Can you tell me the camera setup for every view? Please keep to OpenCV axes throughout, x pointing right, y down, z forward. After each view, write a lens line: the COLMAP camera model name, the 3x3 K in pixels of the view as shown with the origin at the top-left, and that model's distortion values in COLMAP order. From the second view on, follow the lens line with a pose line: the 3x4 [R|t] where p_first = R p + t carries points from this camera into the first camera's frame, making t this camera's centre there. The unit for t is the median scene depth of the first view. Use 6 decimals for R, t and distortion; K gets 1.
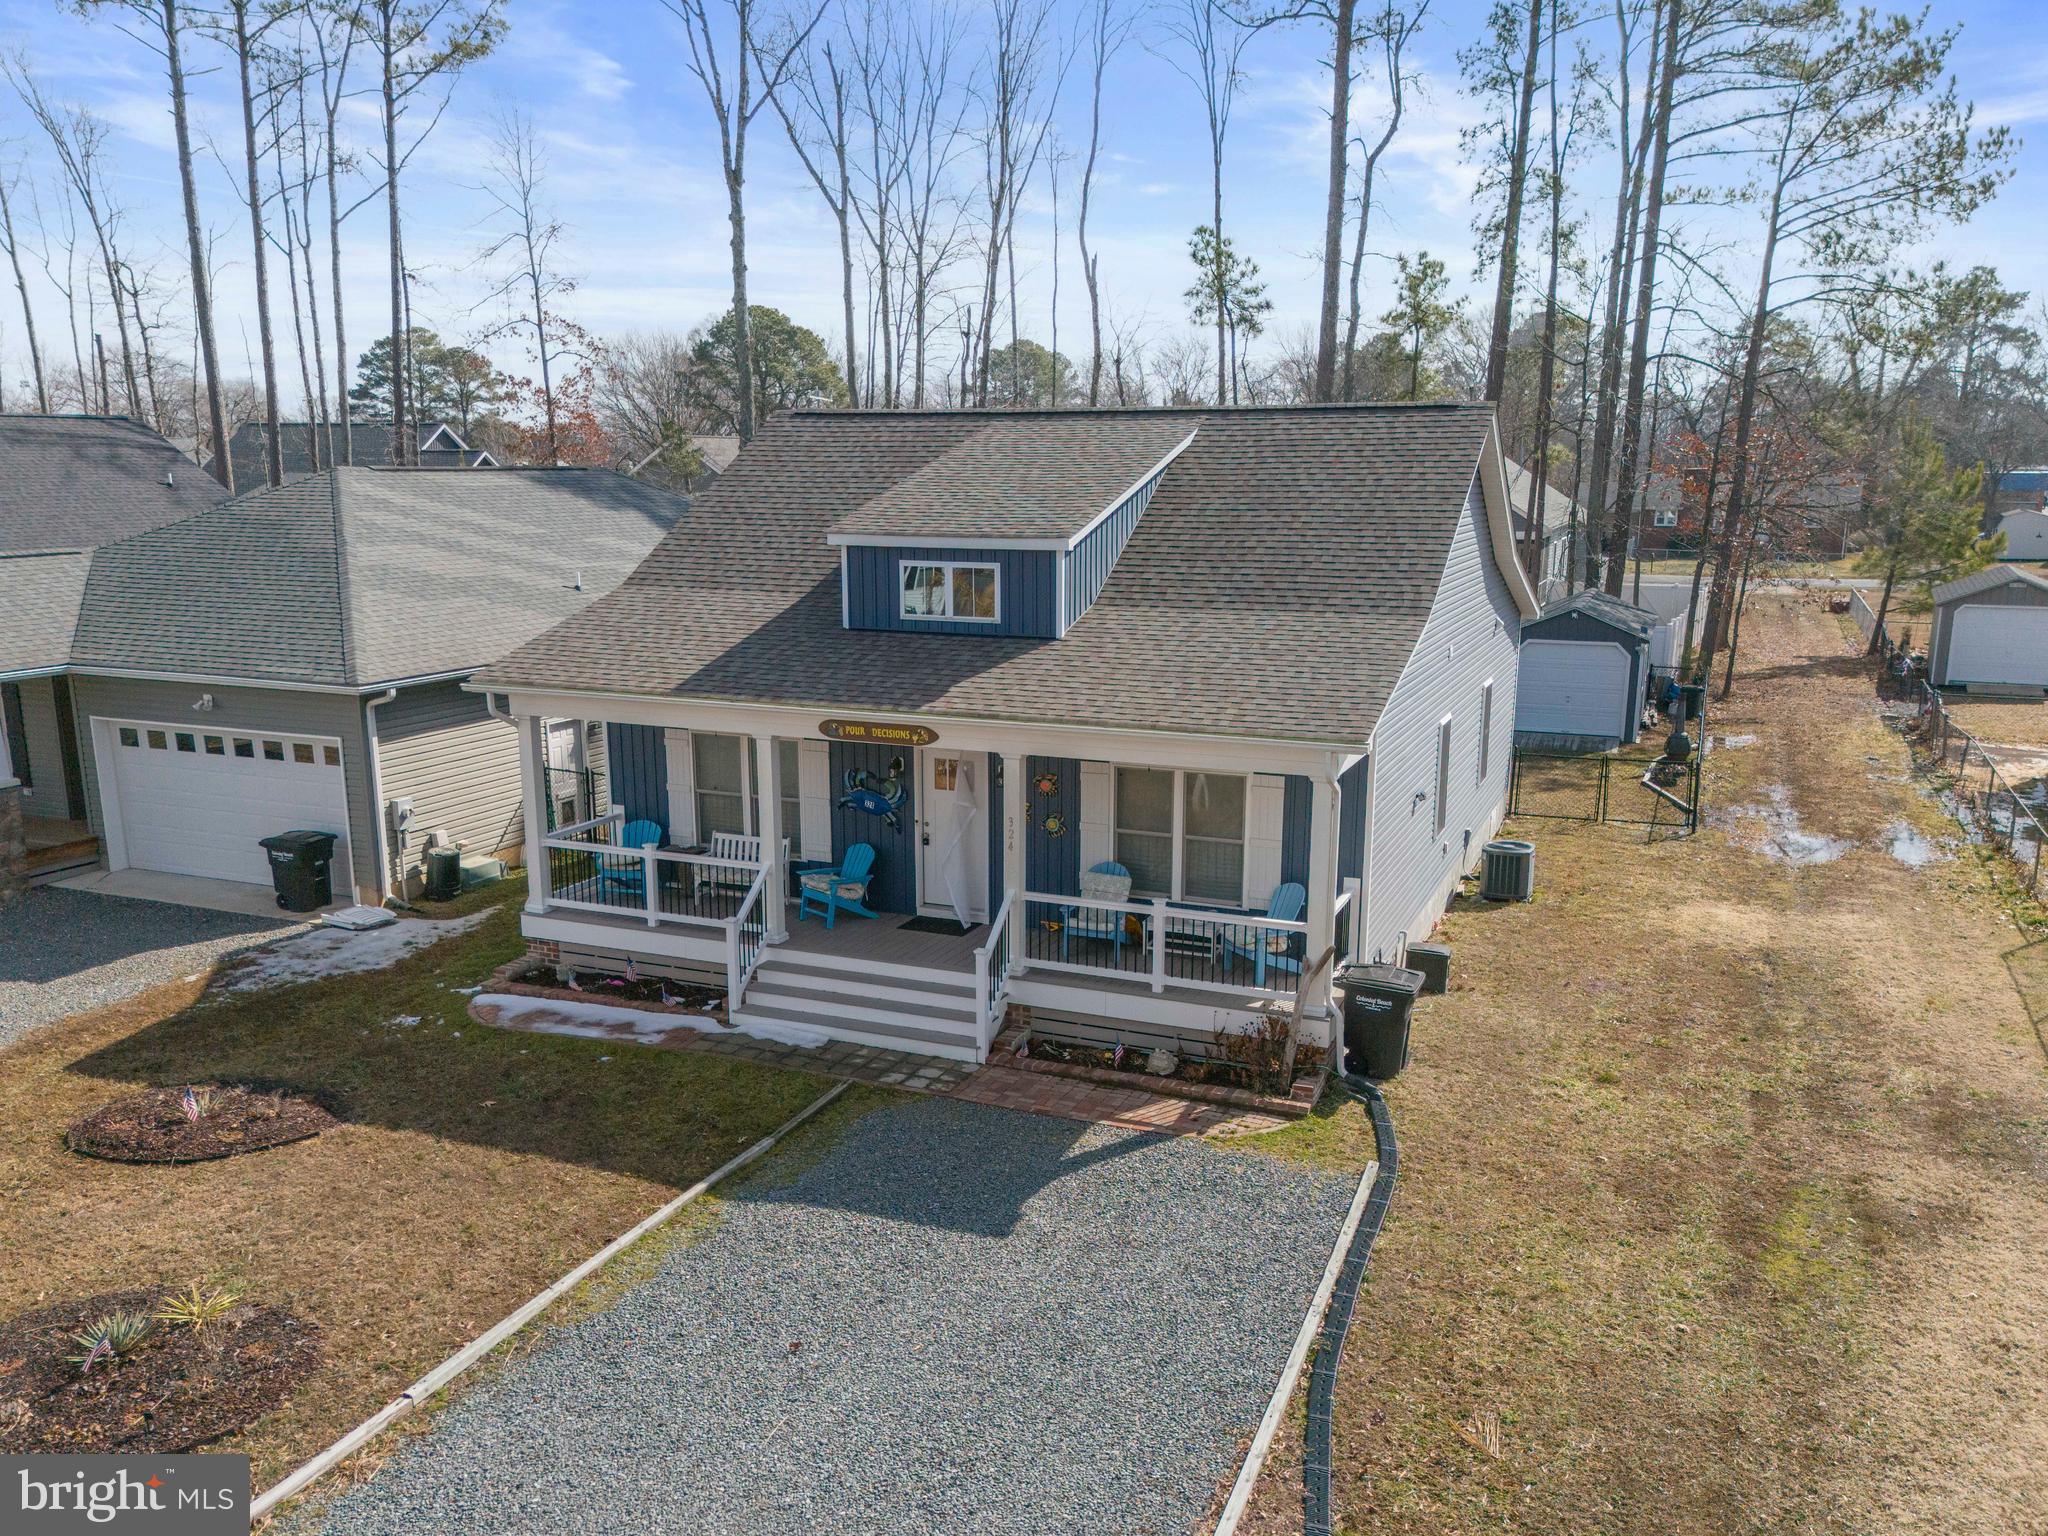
lens RADIAL K [[1647.5, 0, 1033.9], [0, 1647.5, 833.2], [0, 0, 1]] dist [0.086817, -0.080845]
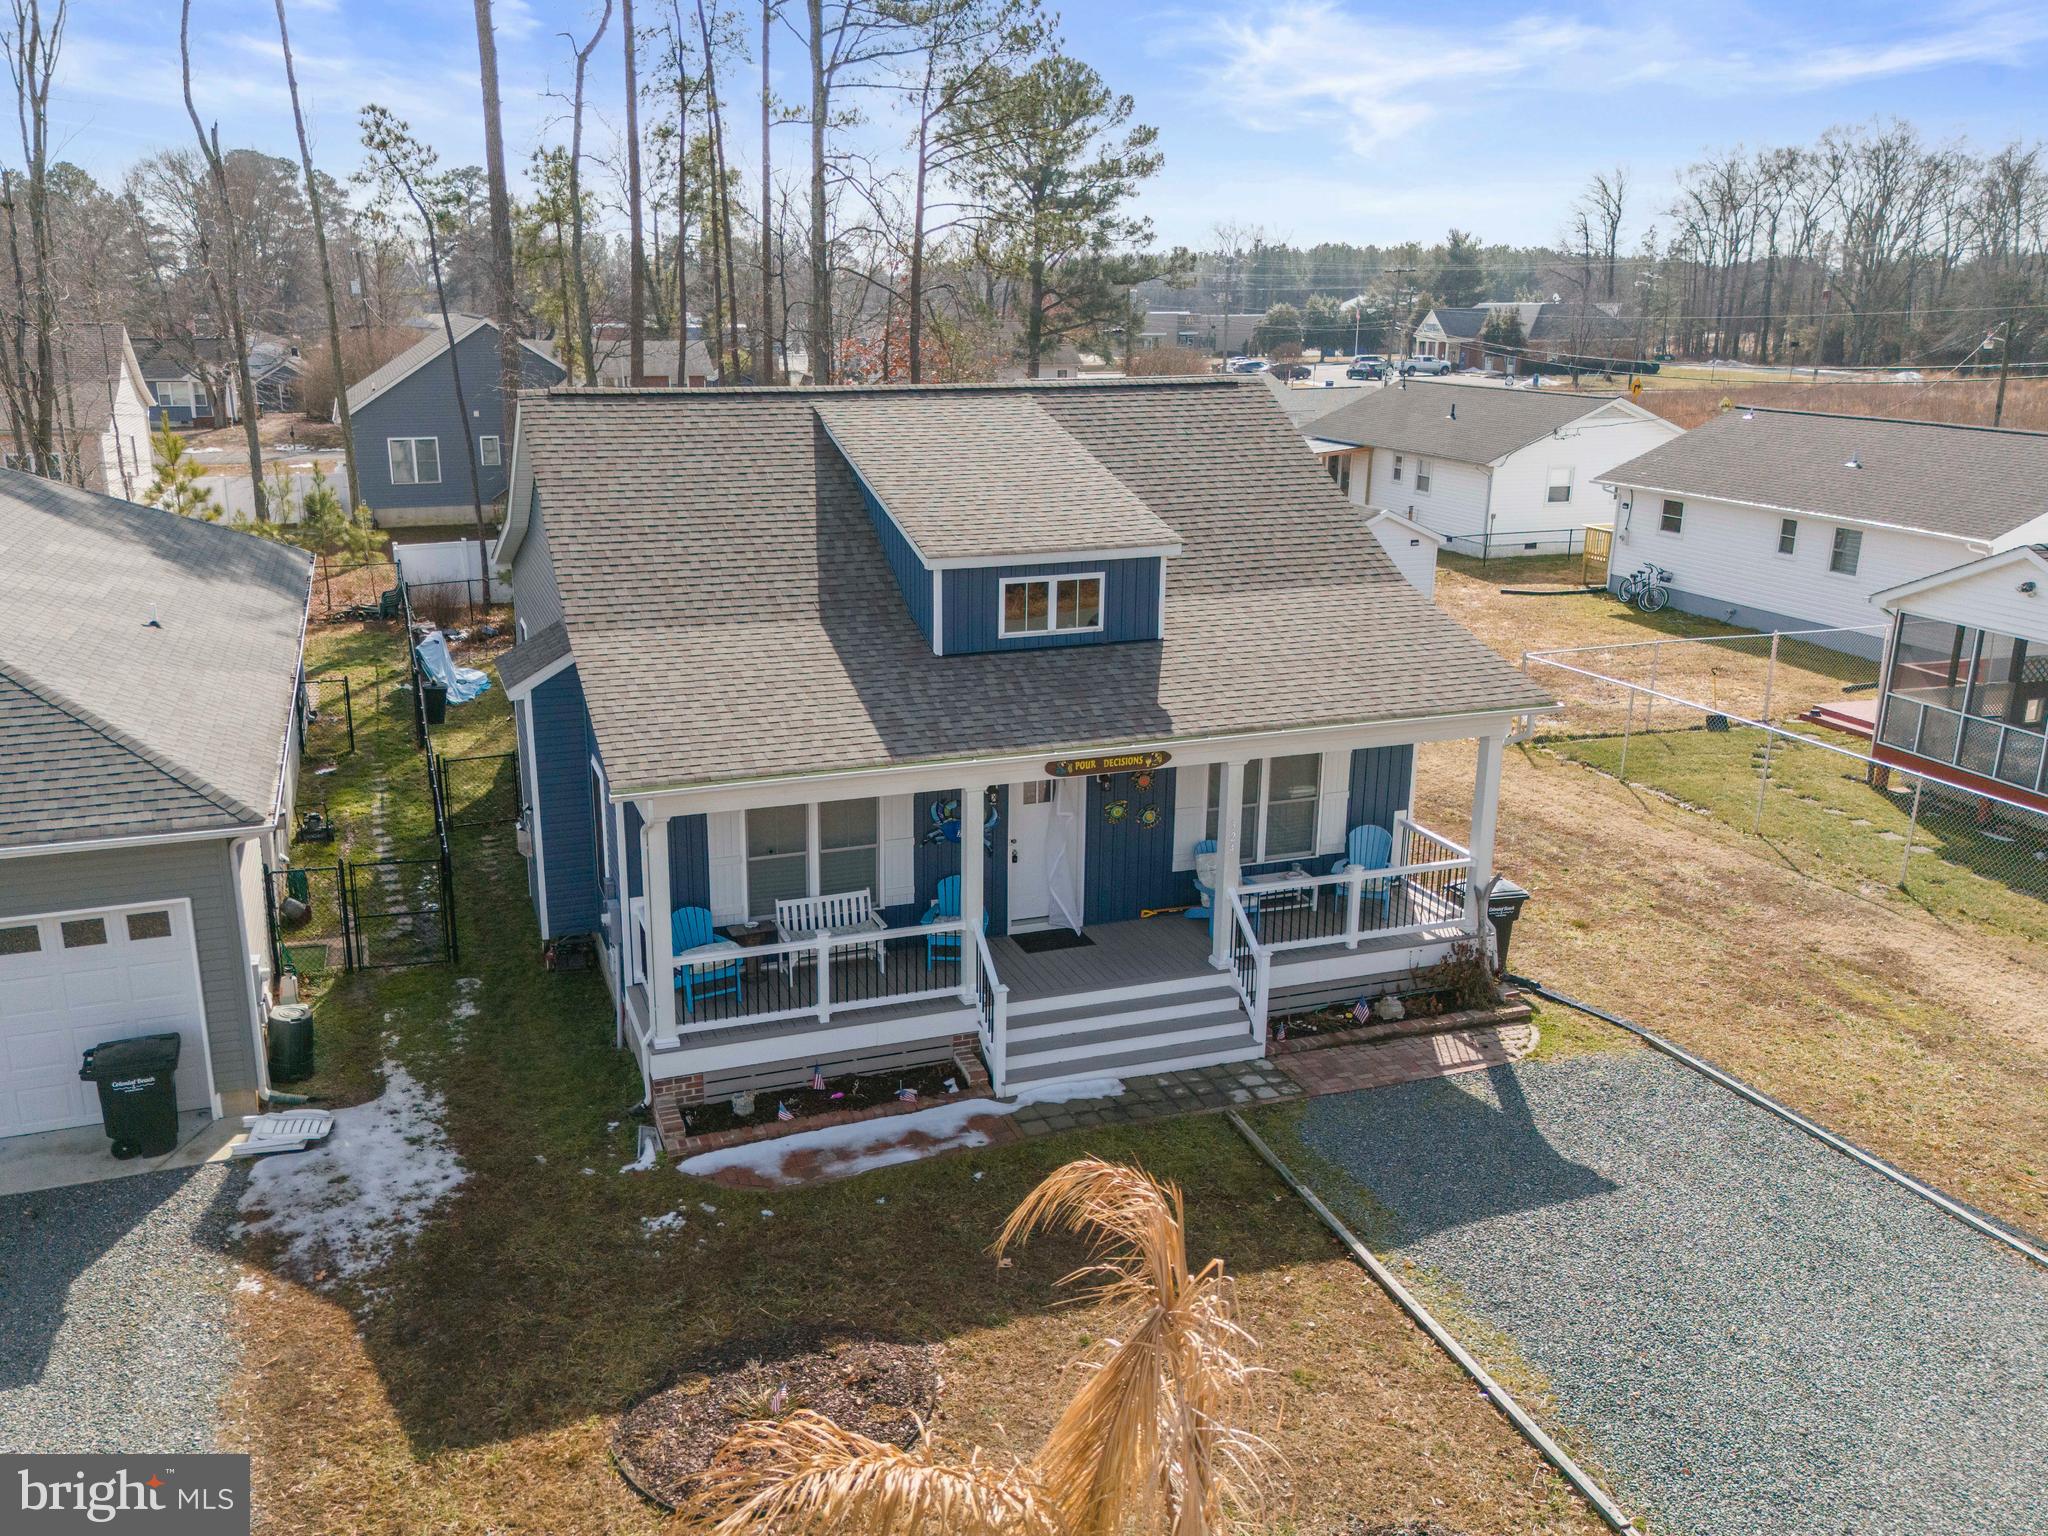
lens RADIAL K [[1652.6, 0, 942.9], [0, 1652.6, 770.1], [0, 0, 1]] dist [0.104116, -0.122490]
pose [[0.741051, -0.186893, 0.644915, -0.751278], [0.149558, 0.982296, 0.112811, -0.171045], [-0.654581, 0.012853, 0.755883, 0.301272]]
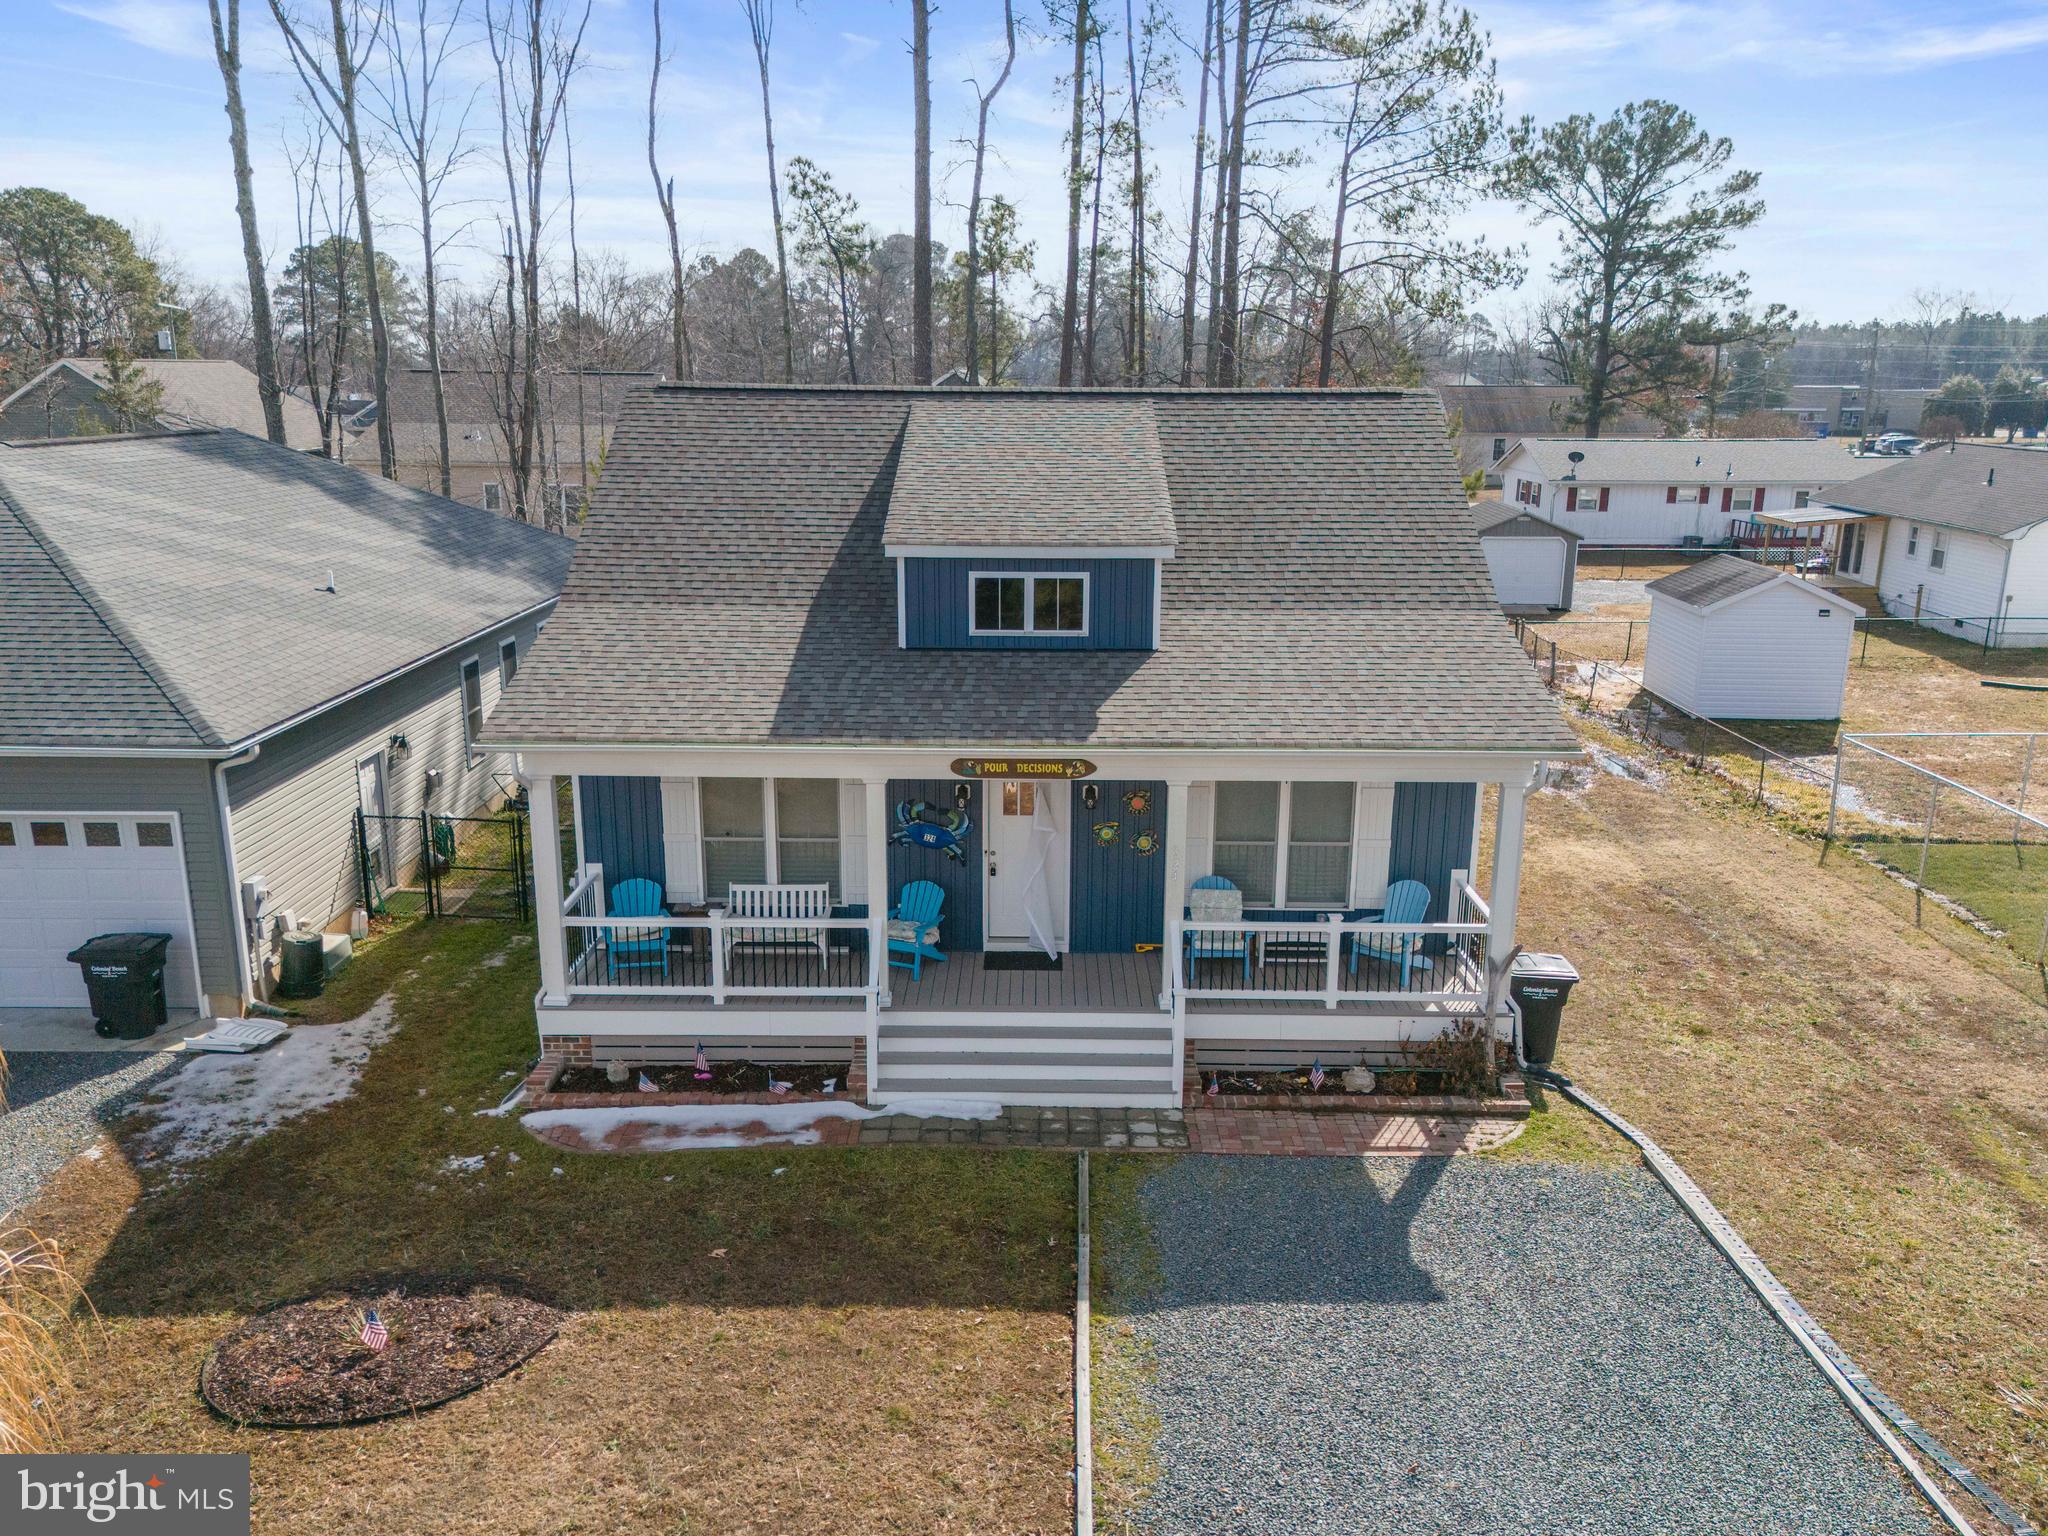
lens RADIAL K [[1647.5, 0, 1033.9], [0, 1647.5, 833.2], [0, 0, 1]] dist [0.086817, -0.080845]
pose [[0.919866, -0.100164, 0.379227, -0.412394], [0.080931, 0.994508, 0.066366, -0.080084], [-0.383792, -0.030357, 0.922920, 0.141607]]
